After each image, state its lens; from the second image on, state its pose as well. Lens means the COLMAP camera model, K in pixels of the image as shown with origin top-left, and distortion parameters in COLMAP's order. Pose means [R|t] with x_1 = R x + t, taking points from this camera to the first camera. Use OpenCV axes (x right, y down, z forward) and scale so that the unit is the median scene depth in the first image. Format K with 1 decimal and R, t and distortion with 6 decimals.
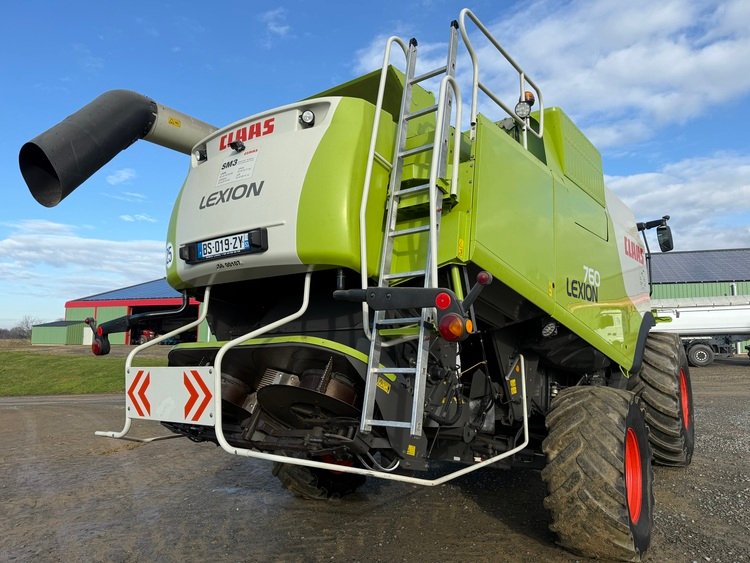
lens RADIAL K [[523.0, 0, 375.0], [0, 523.0, 281.5], [0, 0, 1]] dist [0.110267, -0.112267]
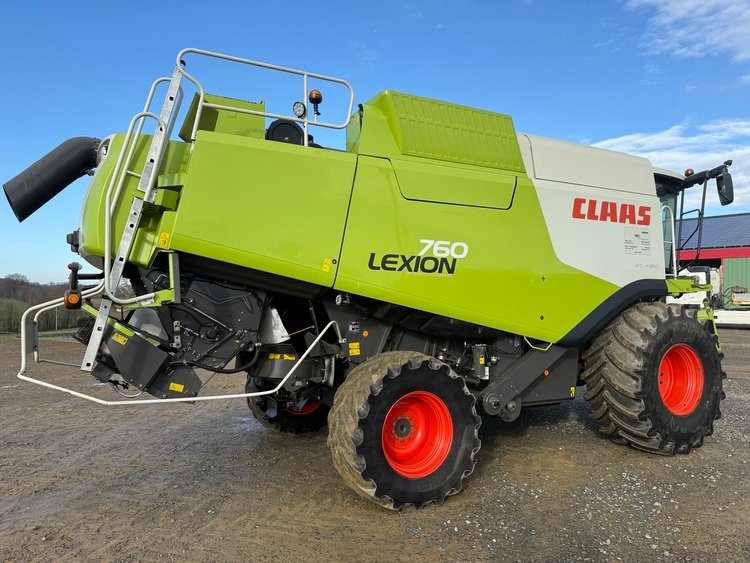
lens RADIAL K [[523.0, 0, 375.0], [0, 523.0, 281.5], [0, 0, 1]] dist [0.110267, -0.112267]
pose [[0.884470, -0.007314, -0.466541, 0.827648], [0.036829, 0.997852, 0.054177, -0.005944], [0.465142, -0.065100, 0.882839, 0.034642]]
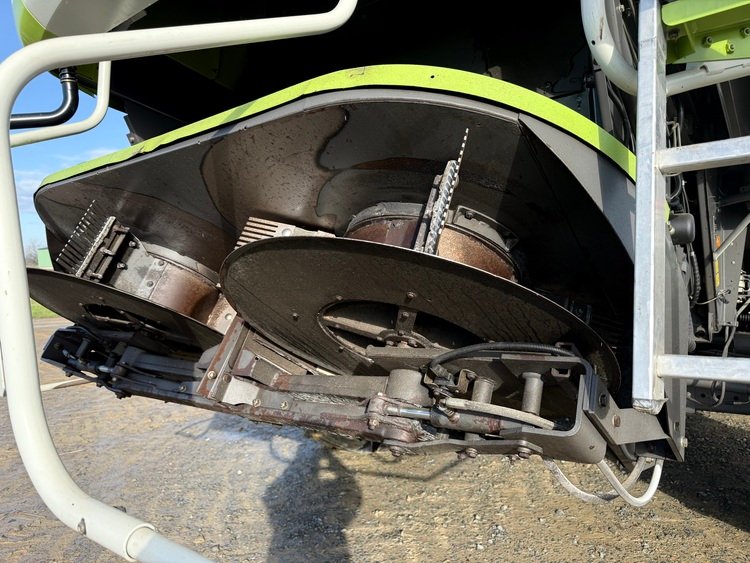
lens RADIAL K [[523.0, 0, 375.0], [0, 523.0, 281.5], [0, 0, 1]] dist [0.110267, -0.112267]
pose [[0.999333, -0.028953, -0.022242, -0.078738], [0.032050, 0.987462, 0.154567, 0.110708], [0.017488, -0.155177, 0.987732, 0.449016]]
